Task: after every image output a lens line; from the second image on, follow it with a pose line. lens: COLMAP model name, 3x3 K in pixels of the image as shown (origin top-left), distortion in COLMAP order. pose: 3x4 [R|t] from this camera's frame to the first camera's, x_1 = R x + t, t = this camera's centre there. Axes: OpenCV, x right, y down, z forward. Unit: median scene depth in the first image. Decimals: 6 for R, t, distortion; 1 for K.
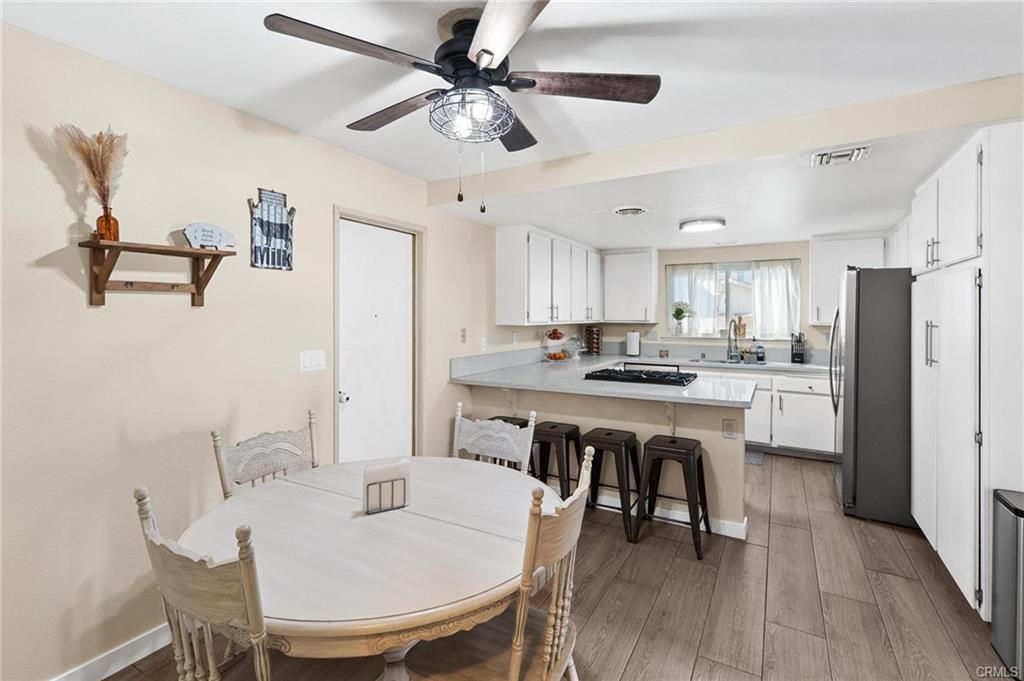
lens RADIAL K [[475.5, 0, 506.1], [0, 475.5, 330.8], [0, 0, 1]] dist [0.016201, 0.000138]
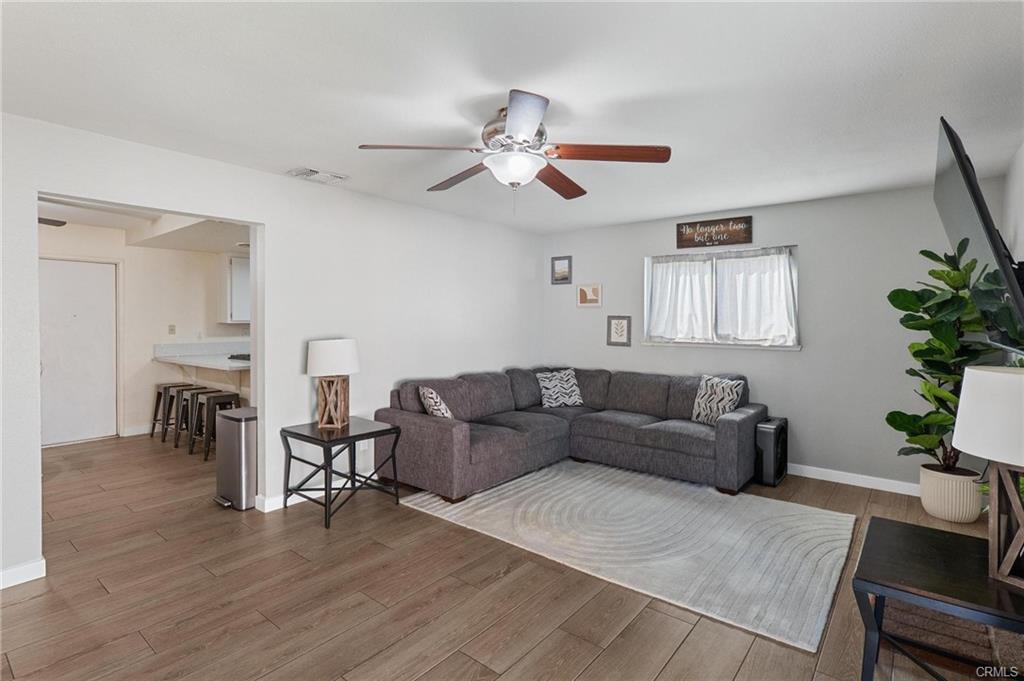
lens RADIAL K [[507.7, 0, 508.6], [0, 507.7, 325.3], [0, 0, 1]] dist [-0.000511, 0.000038]
pose [[0.987964, 0.001866, -0.154671, 0.908215], [-0.005566, 0.999709, -0.023487, 0.021931], [0.154582, 0.024065, 0.987687, -0.303118]]
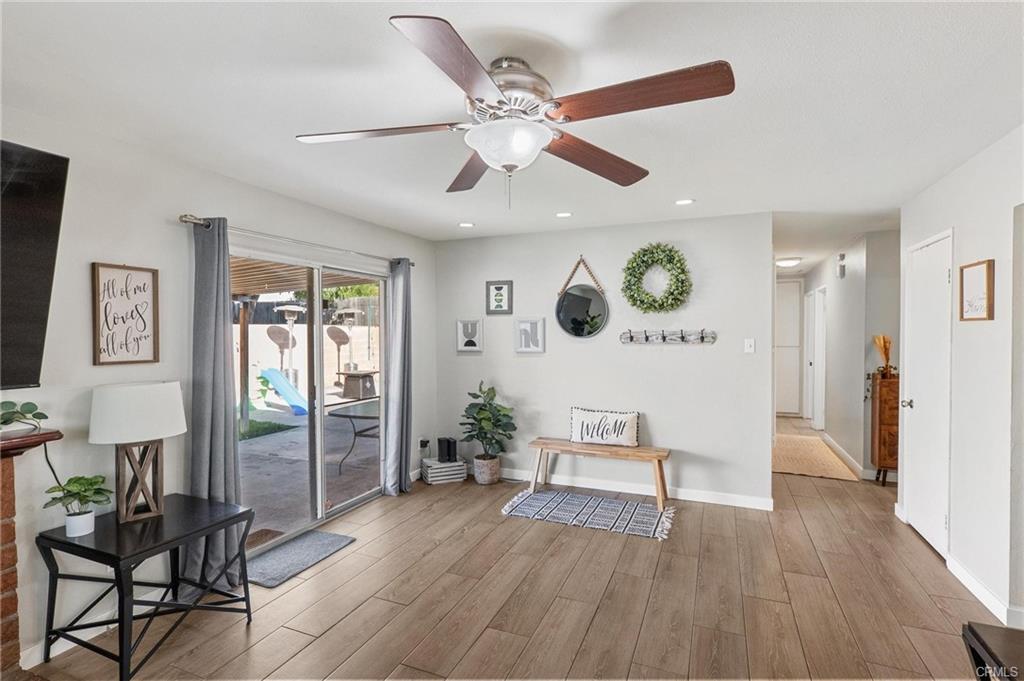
lens RADIAL K [[498.7, 0, 509.8], [0, 498.7, 337.8], [0, 0, 1]] dist [0.001933, 0.000289]
pose [[-0.993261, 0.004832, -0.115800, 0.876832], [-0.000539, 0.998927, 0.046308, -0.022787], [0.115900, 0.046058, -0.992192, 0.525671]]
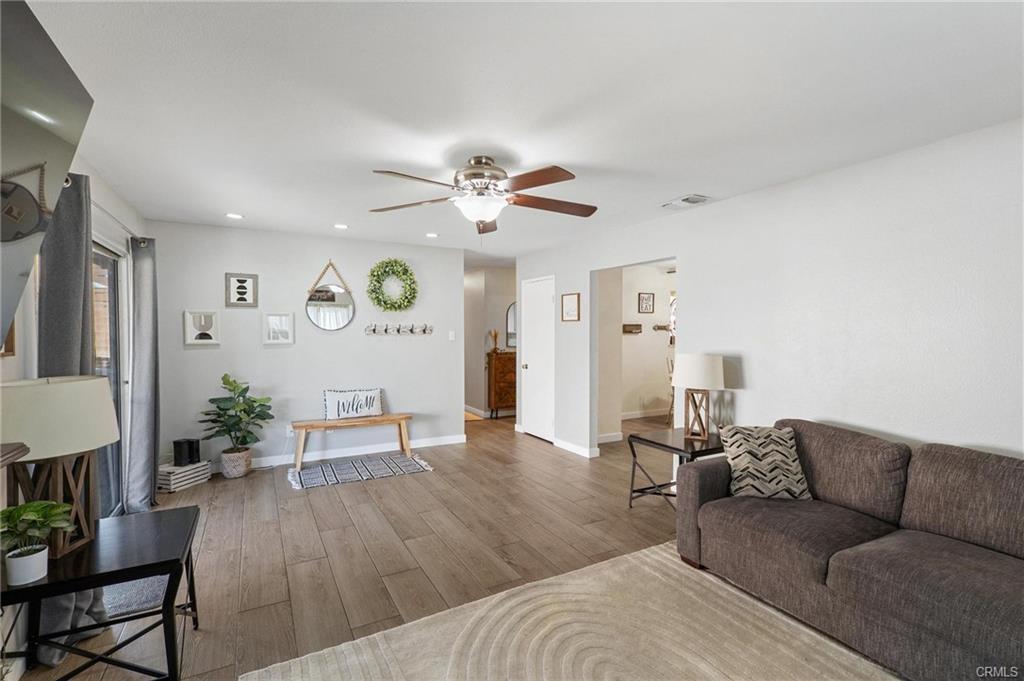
lens RADIAL K [[475.5, 0, 506.1], [0, 475.5, 330.8], [0, 0, 1]] dist [0.016201, 0.000138]
pose [[-0.524734, -0.000538, -0.851266, 1.290873], [-0.030977, 0.999350, 0.018463, -0.010565], [0.850703, 0.036058, -0.524409, 0.490008]]
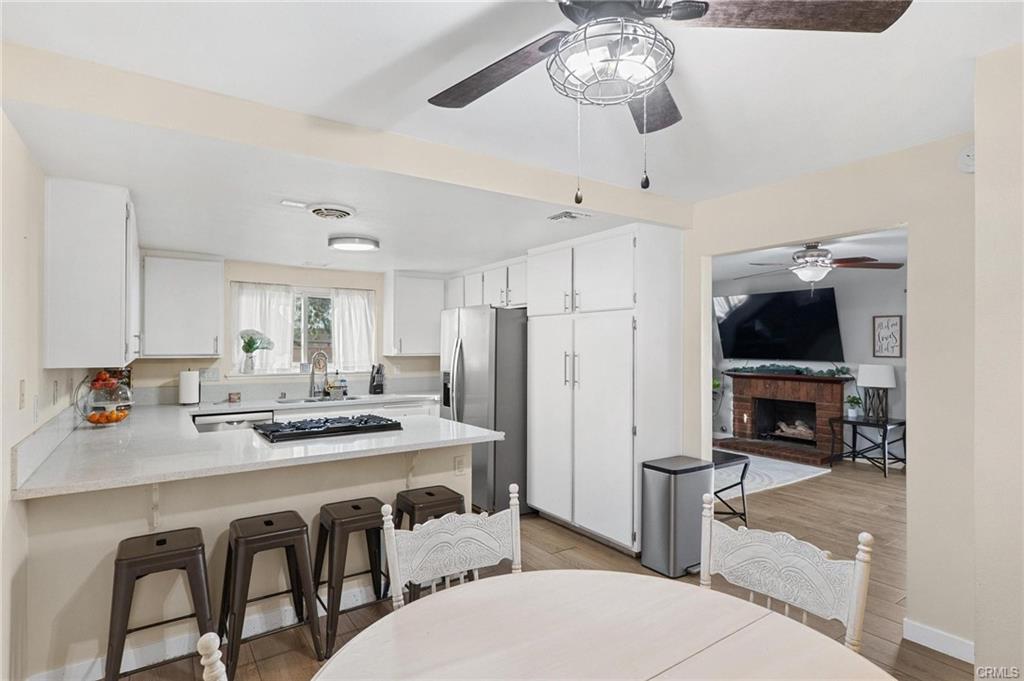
lens RADIAL K [[528.9, 0, 512.0], [0, 528.9, 340.5], [0, 0, 1]] dist [0.000161, 0.000379]
pose [[0.433522, 0.007345, 0.901113, -0.260001], [0.029774, 0.999304, -0.022470, -0.011392], [-0.900651, 0.036571, 0.433001, 0.252156]]
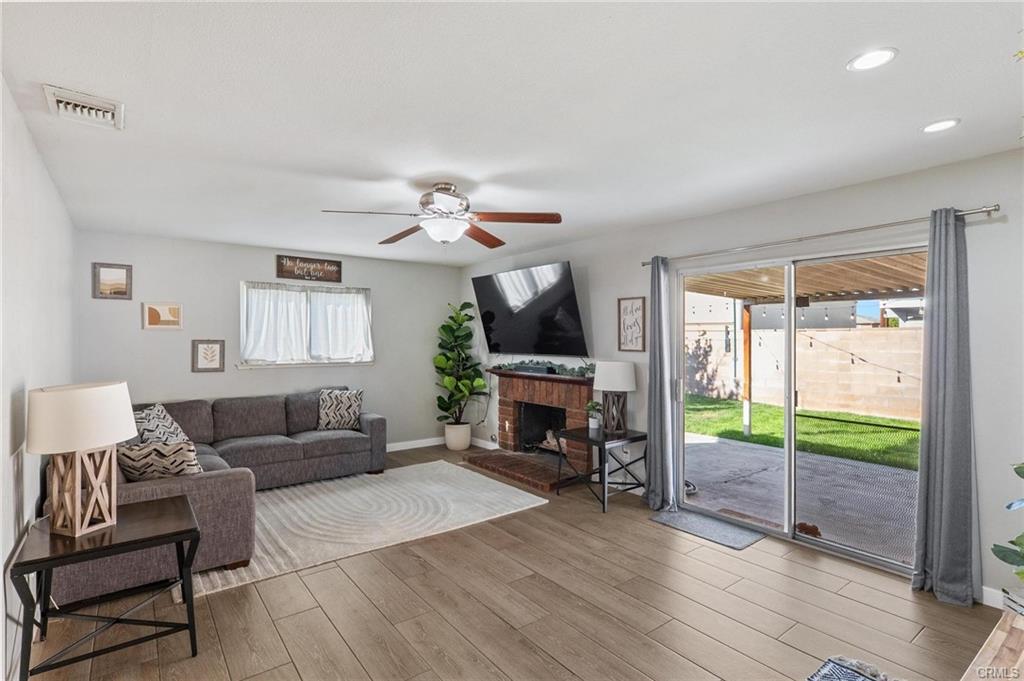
lens RADIAL K [[498.7, 0, 509.8], [0, 498.7, 337.8], [0, 0, 1]] dist [0.001933, 0.000289]
pose [[0.384219, -0.002595, 0.923238, 0.301160], [0.034993, 0.999318, -0.011754, 0.003858], [-0.922578, 0.036823, 0.384048, -0.132414]]
